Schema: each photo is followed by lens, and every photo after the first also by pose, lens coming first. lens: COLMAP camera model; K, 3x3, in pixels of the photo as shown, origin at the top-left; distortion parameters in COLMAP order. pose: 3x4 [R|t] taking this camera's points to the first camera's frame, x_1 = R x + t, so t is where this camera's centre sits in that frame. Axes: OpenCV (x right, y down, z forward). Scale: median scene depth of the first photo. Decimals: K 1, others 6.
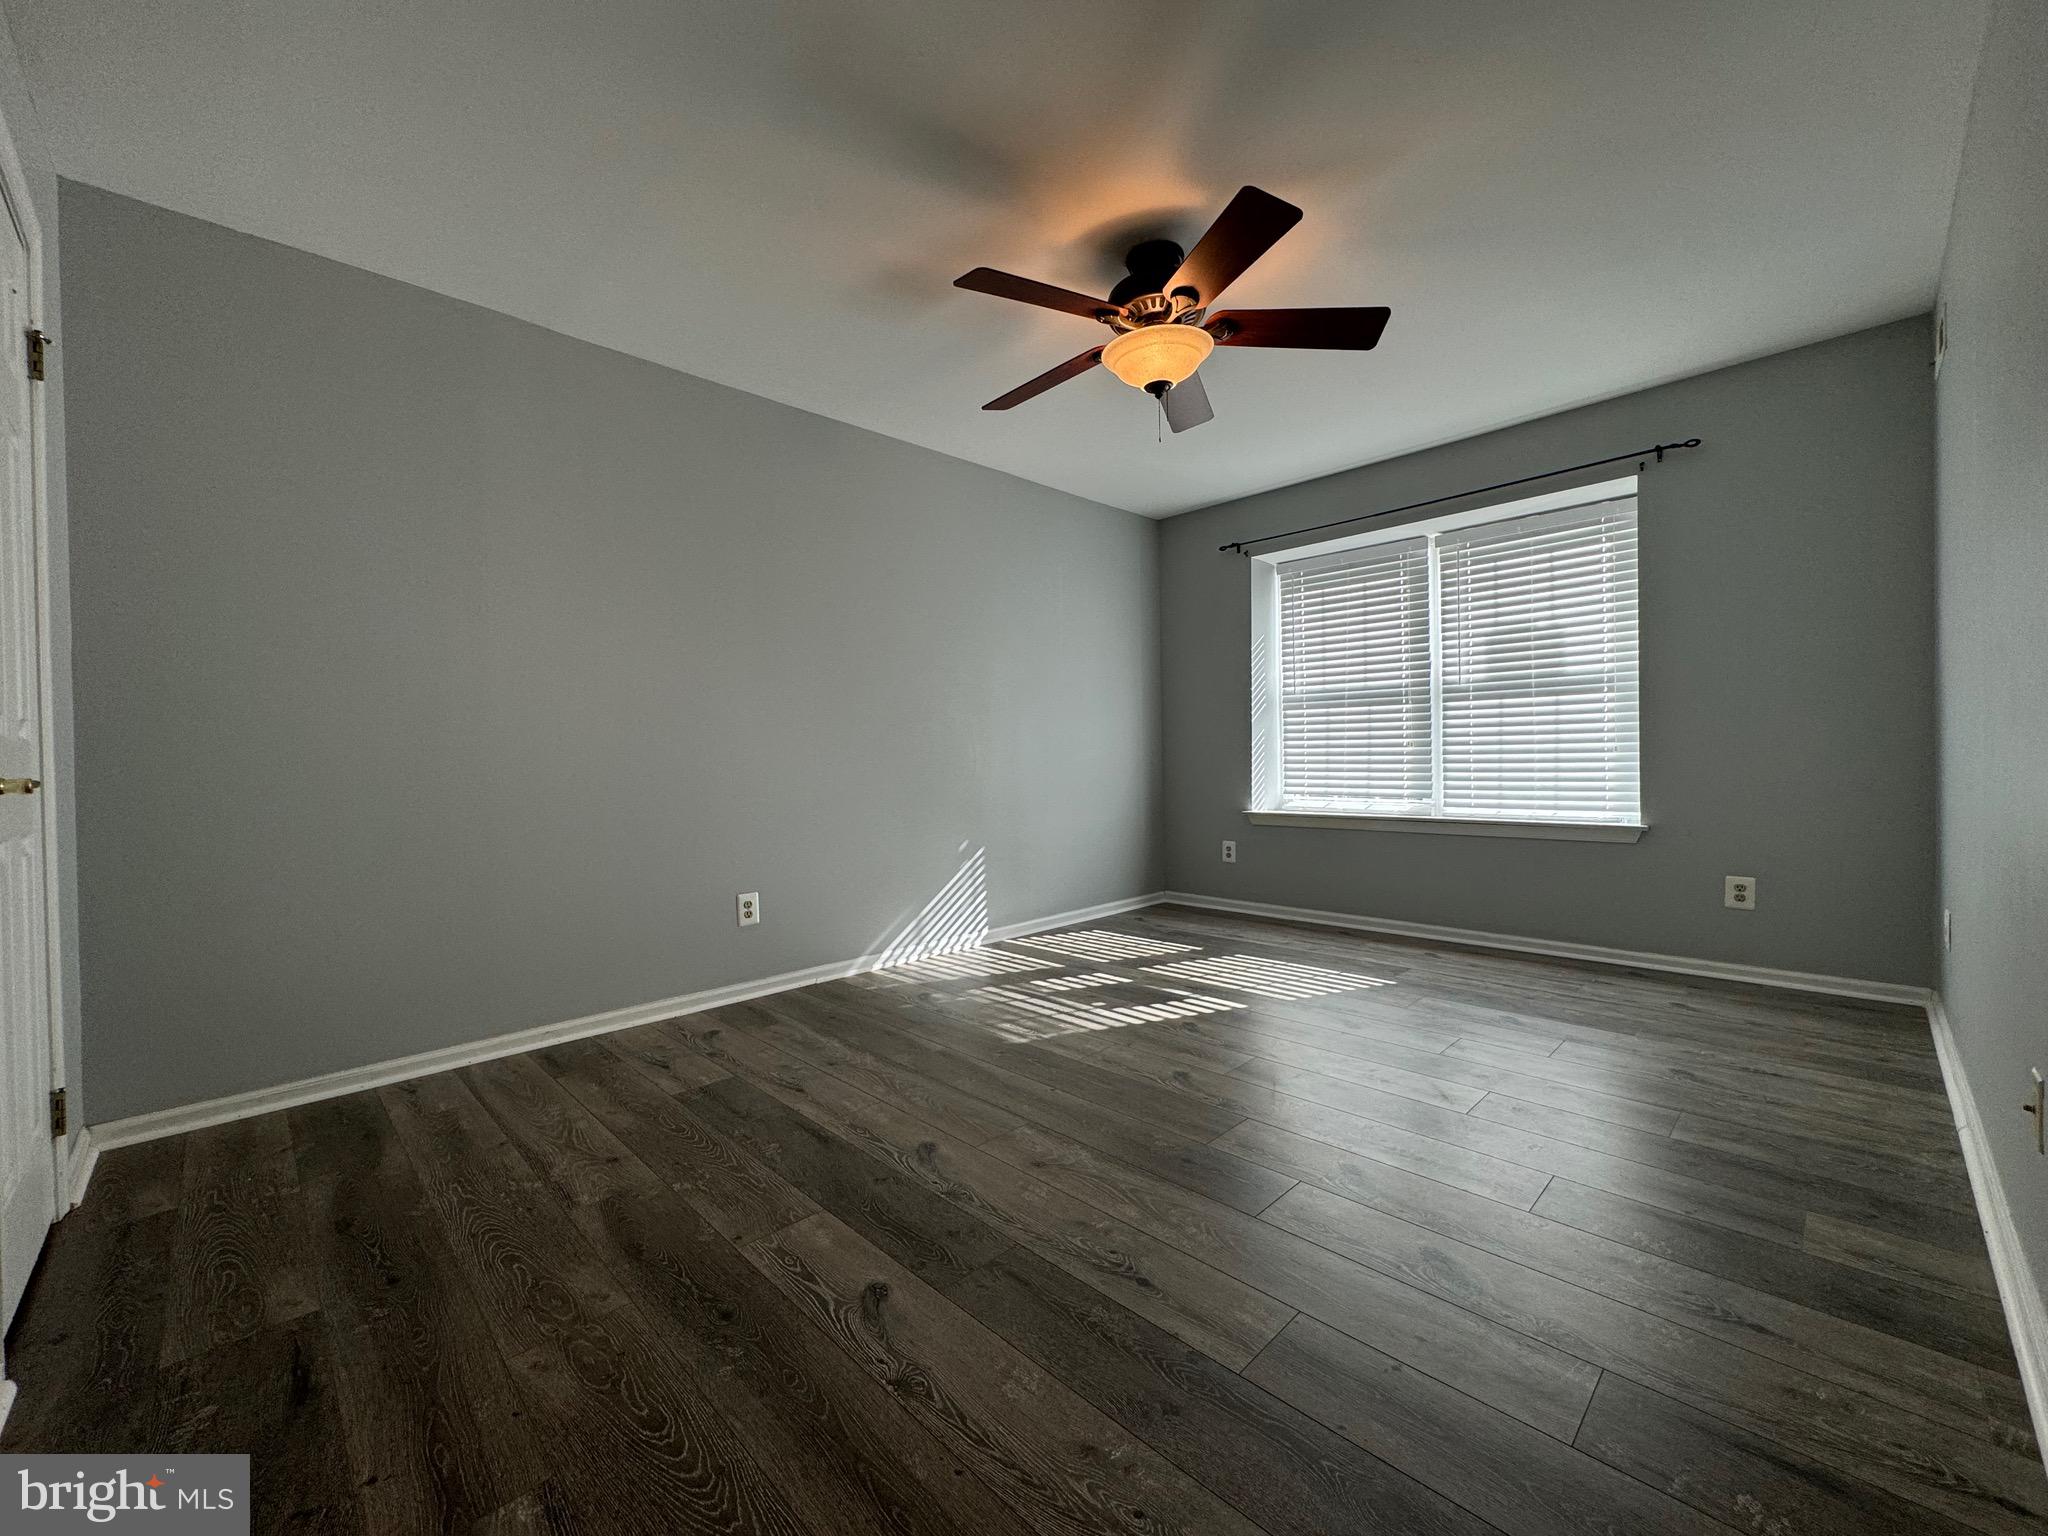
lens RADIAL K [[813.0, 0, 1024.0], [0, 813.0, 768.0], [0, 0, 1]] dist [-0.013048, 0.004326]
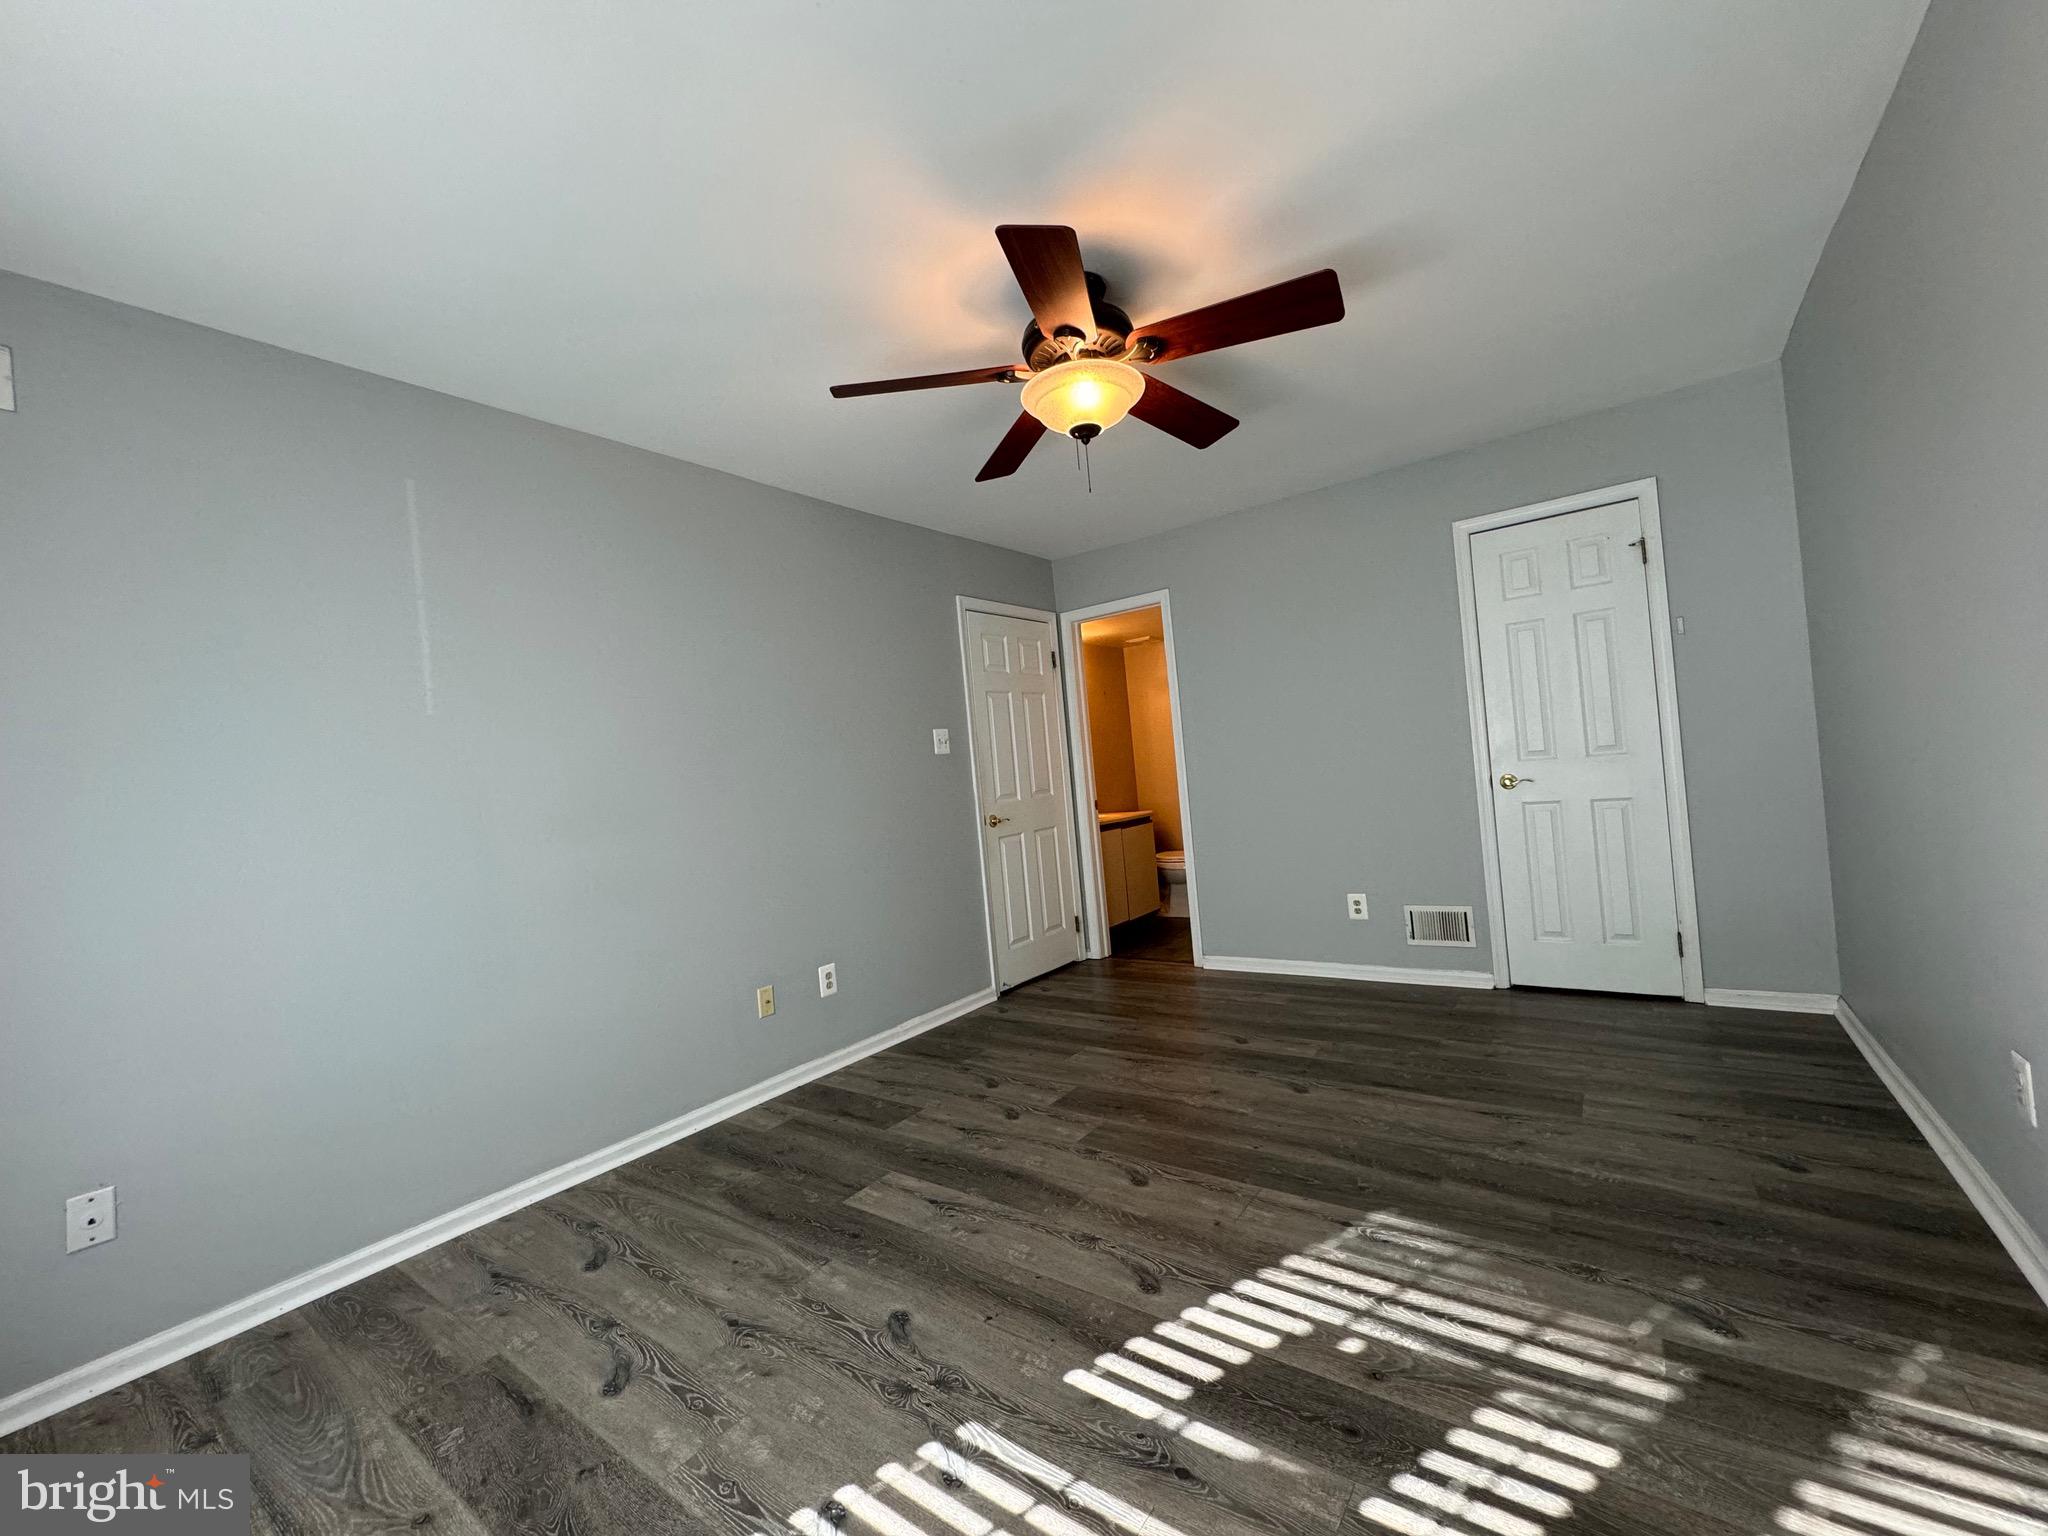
lens RADIAL K [[813.0, 0, 1024.0], [0, 813.0, 768.0], [0, 0, 1]] dist [-0.013048, 0.004326]
pose [[-0.980092, 0.096776, -0.173362, 0.365371], [0.097687, 0.995212, 0.003291, -0.089913], [0.172851, -0.013709, -0.984853, 1.564158]]
